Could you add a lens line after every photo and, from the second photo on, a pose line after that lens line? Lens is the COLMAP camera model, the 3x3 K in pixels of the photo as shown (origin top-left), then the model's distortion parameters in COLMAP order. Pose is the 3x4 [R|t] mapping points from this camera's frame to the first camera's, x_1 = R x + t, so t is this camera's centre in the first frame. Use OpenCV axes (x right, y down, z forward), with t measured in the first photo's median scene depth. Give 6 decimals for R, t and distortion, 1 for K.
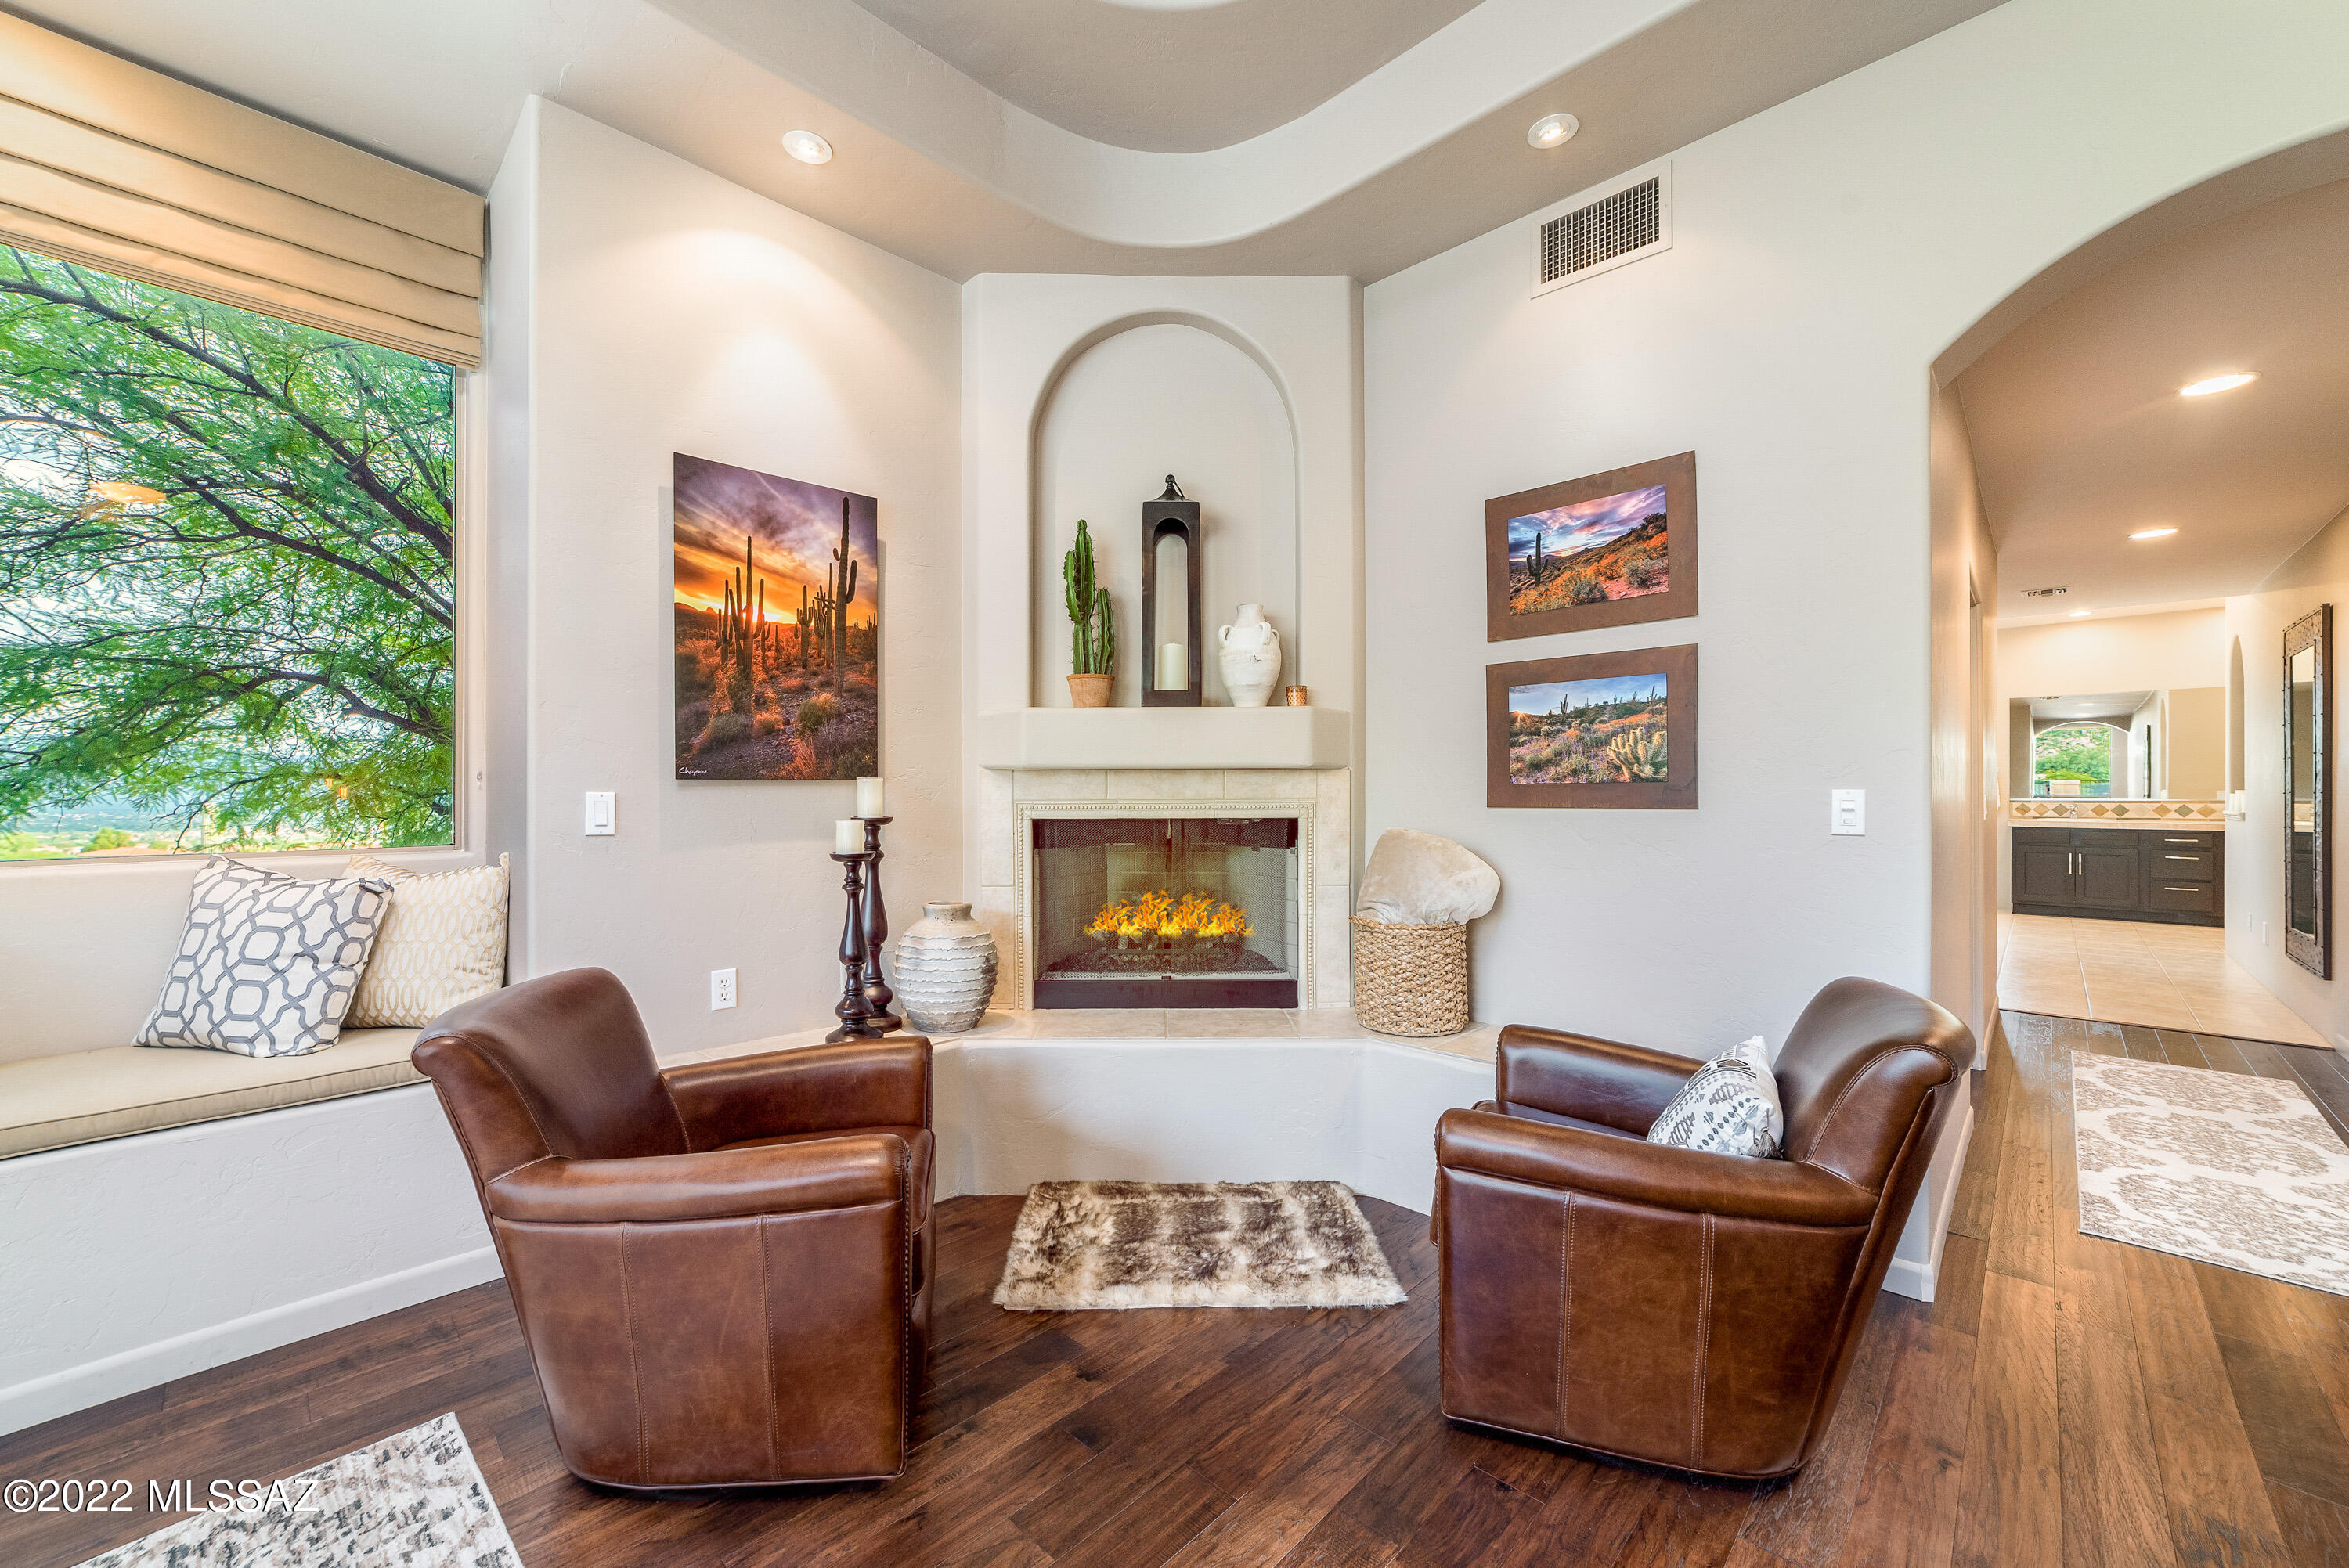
lens RADIAL K [[915.6, 0, 1177.4], [0, 915.6, 783.0], [0, 0, 1]] dist [-0.002327, 0.000049]
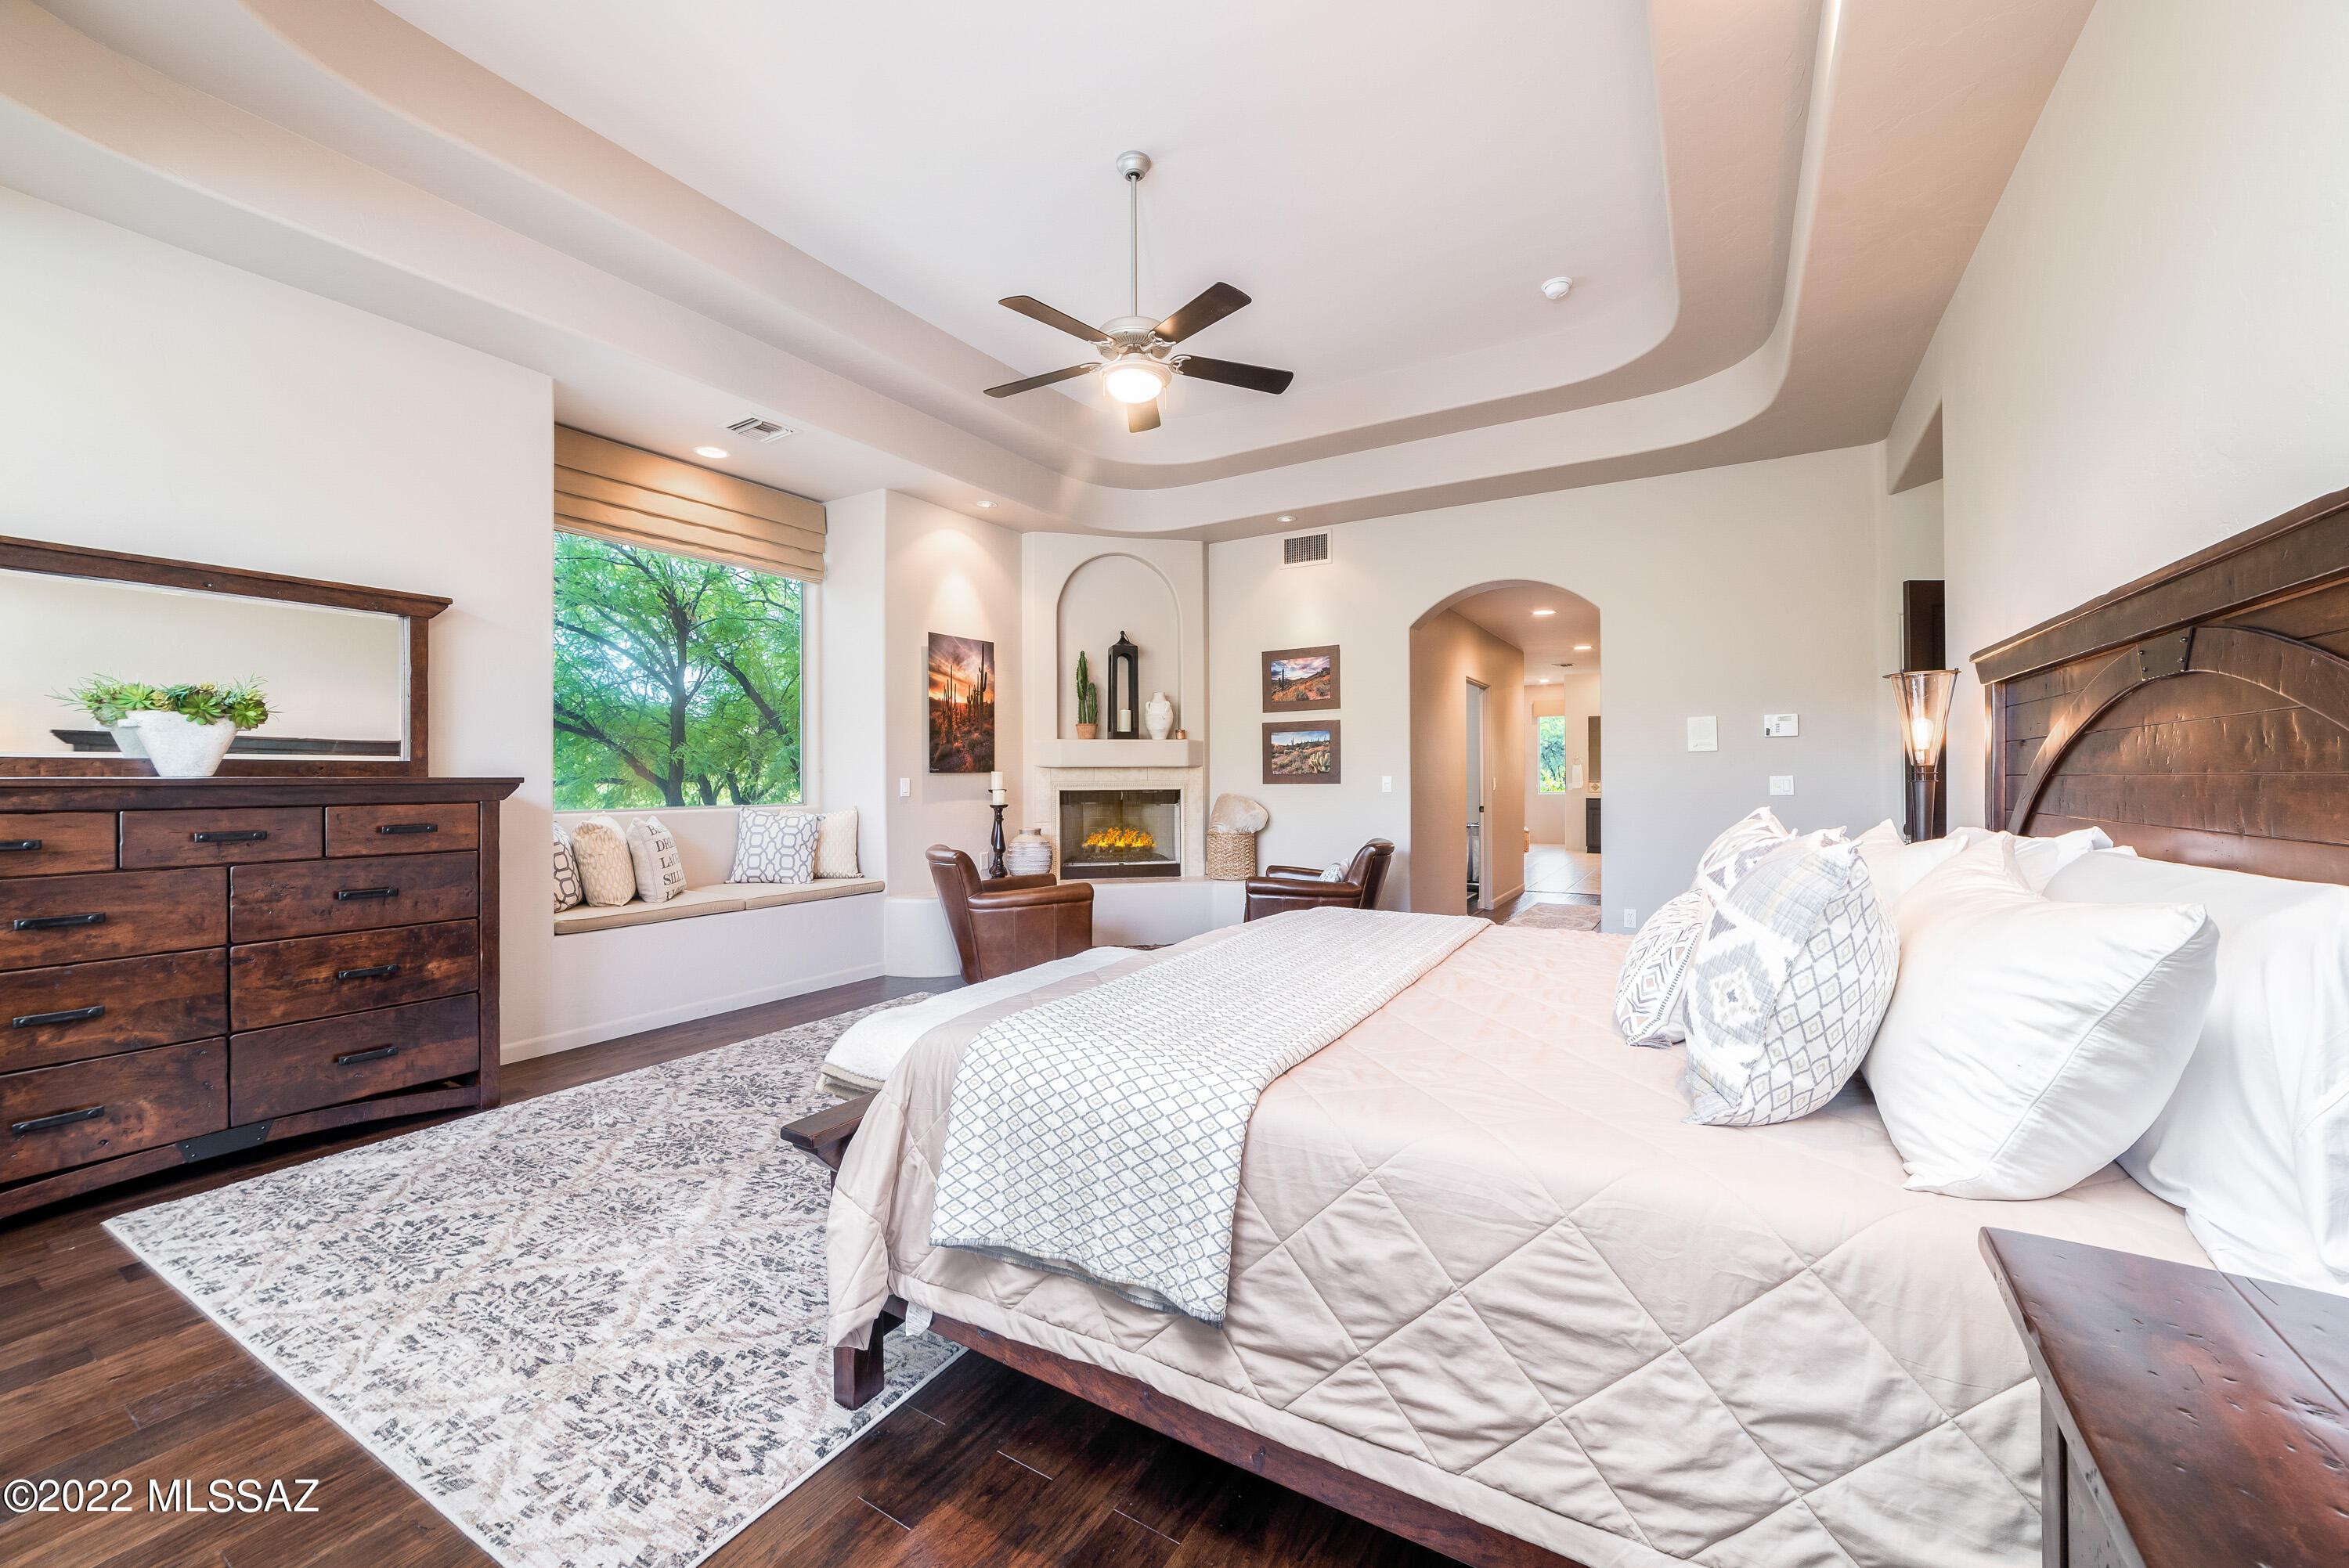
lens RADIAL K [[915.6, 0, 1173.7], [0, 915.6, 778.8], [0, 0, 1]] dist [-0.002327, 0.000049]
pose [[0.975758, -0.002860, 0.218833, -0.397641], [0.001445, 0.999977, 0.006627, -0.002711], [-0.218847, -0.006151, 0.975740, -1.240768]]
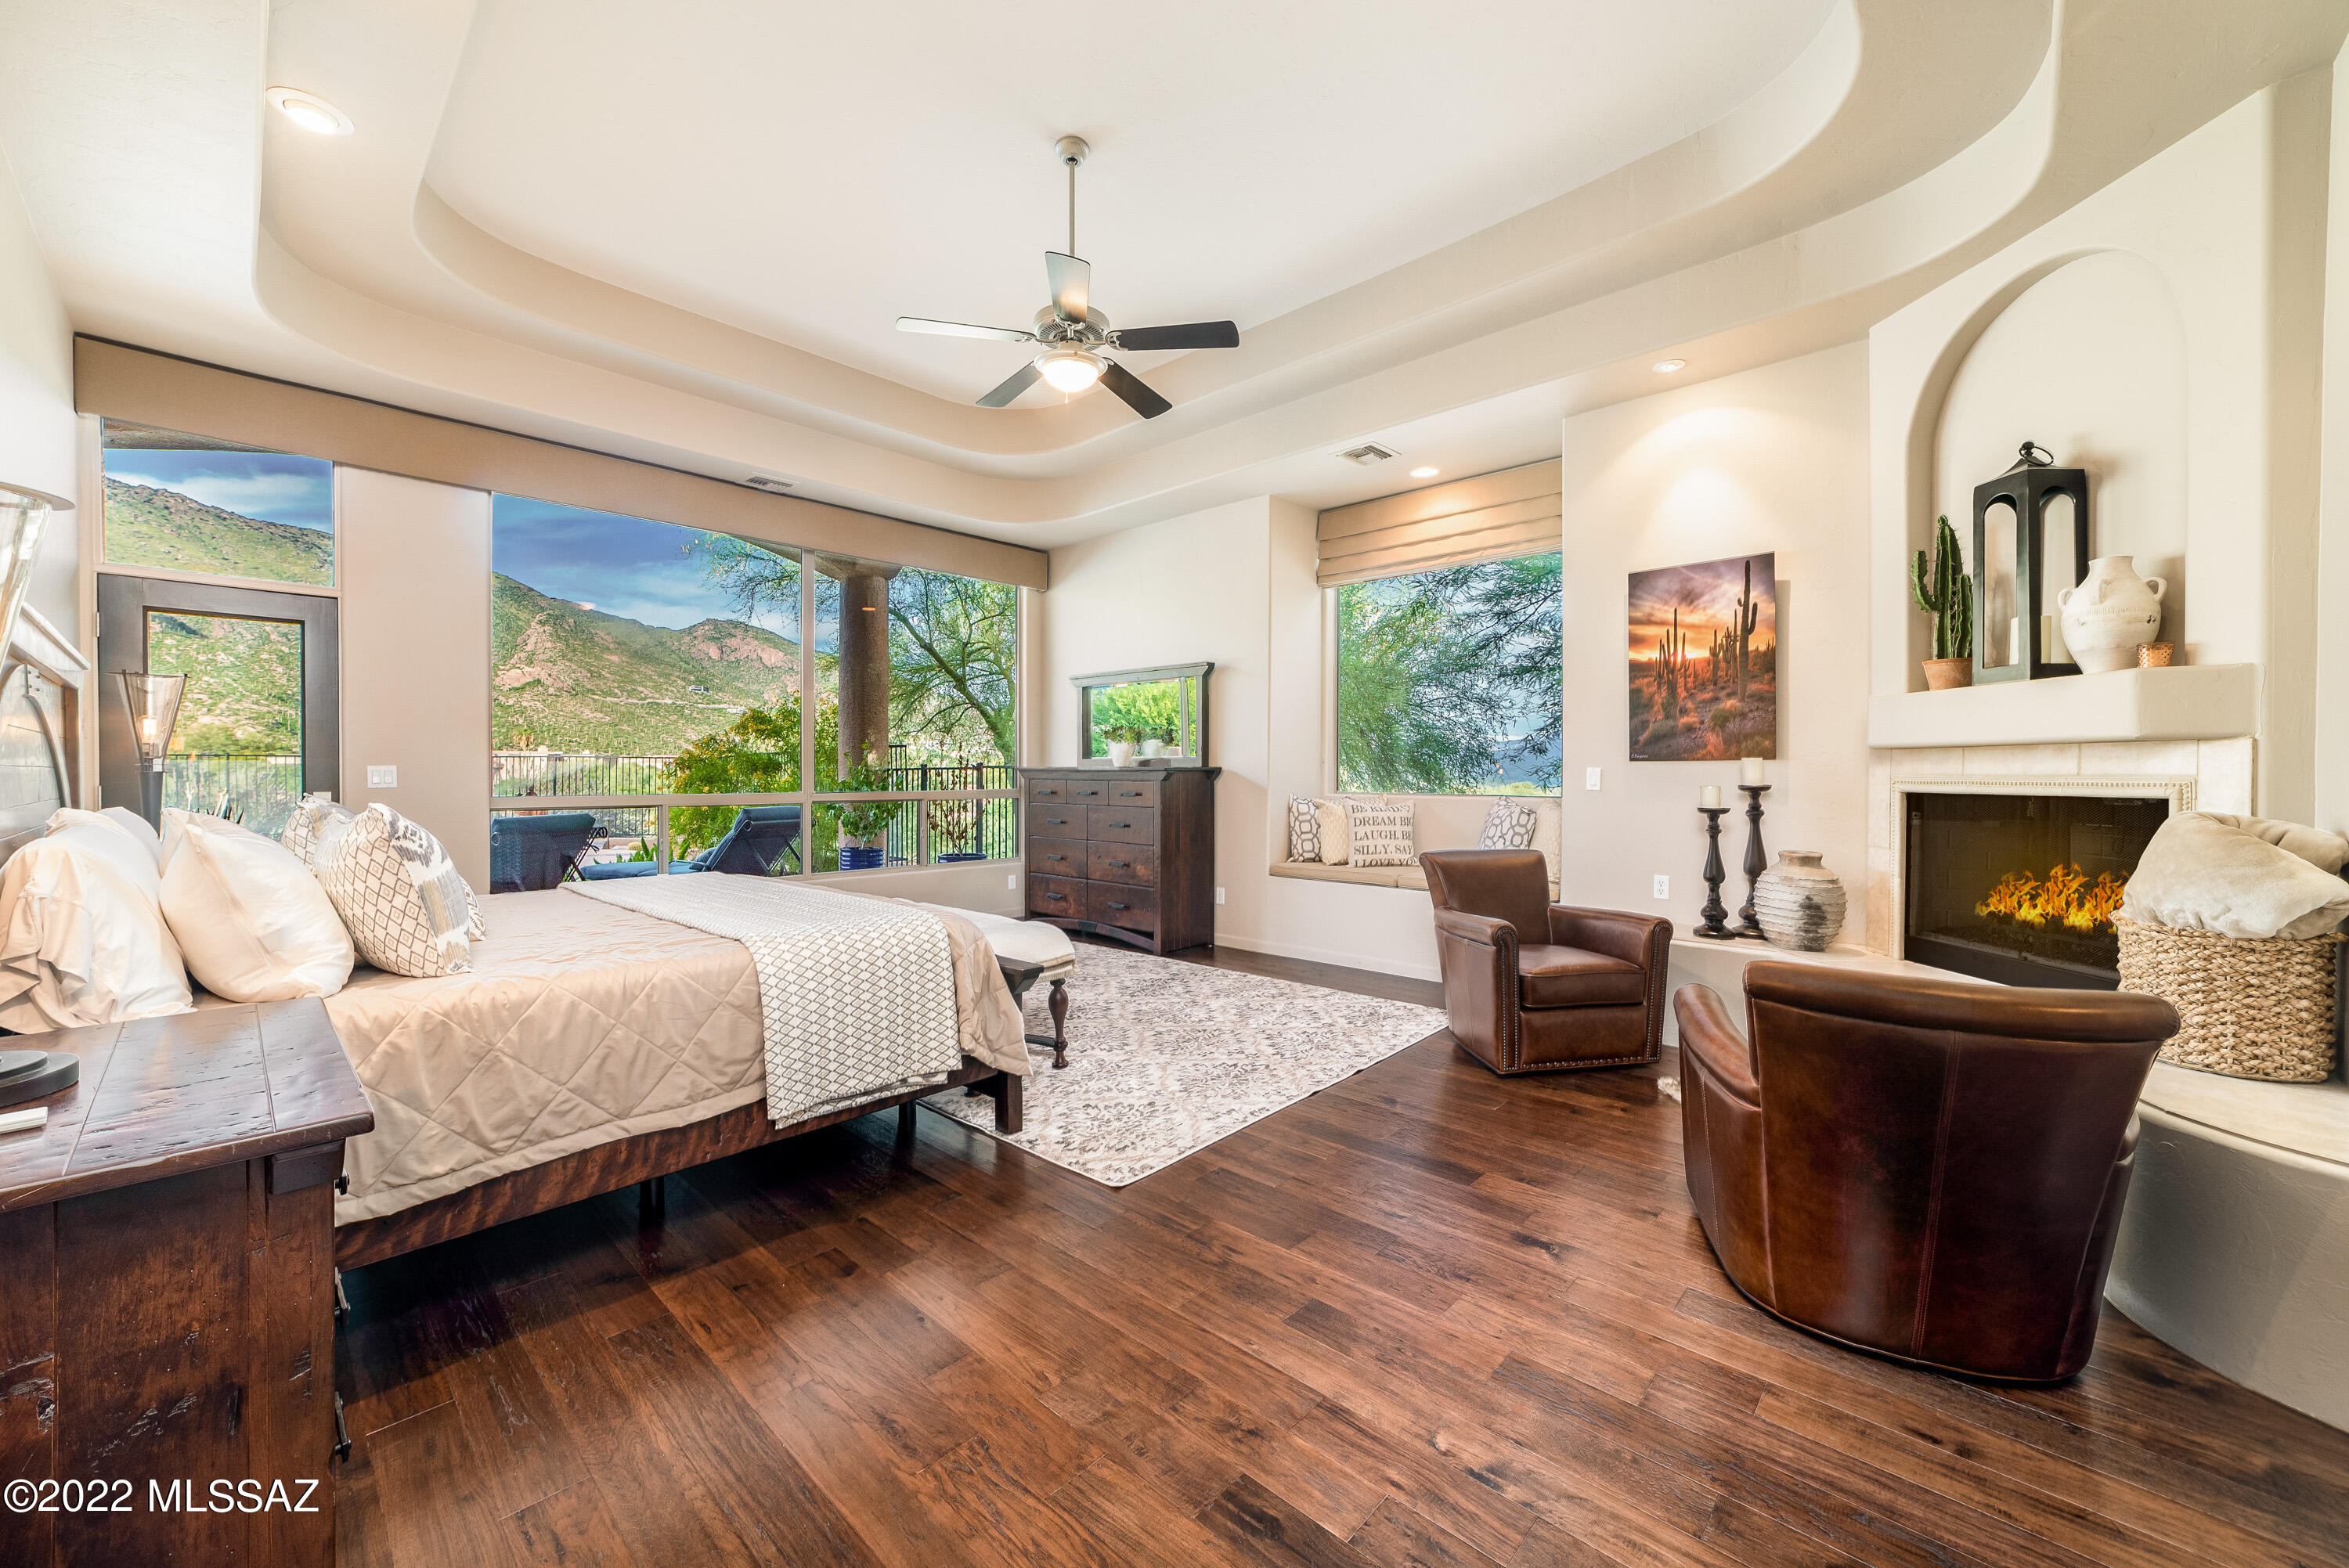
lens RADIAL K [[915.6, 0, 1165.2], [0, 915.6, 774.4], [0, 0, 1]] dist [-0.002327, 0.000049]
pose [[0.016450, 0.005151, -0.999851, 1.039211], [0.005353, 0.999972, 0.005240, 0.007138], [0.999850, -0.005438, 0.016422, 0.075049]]
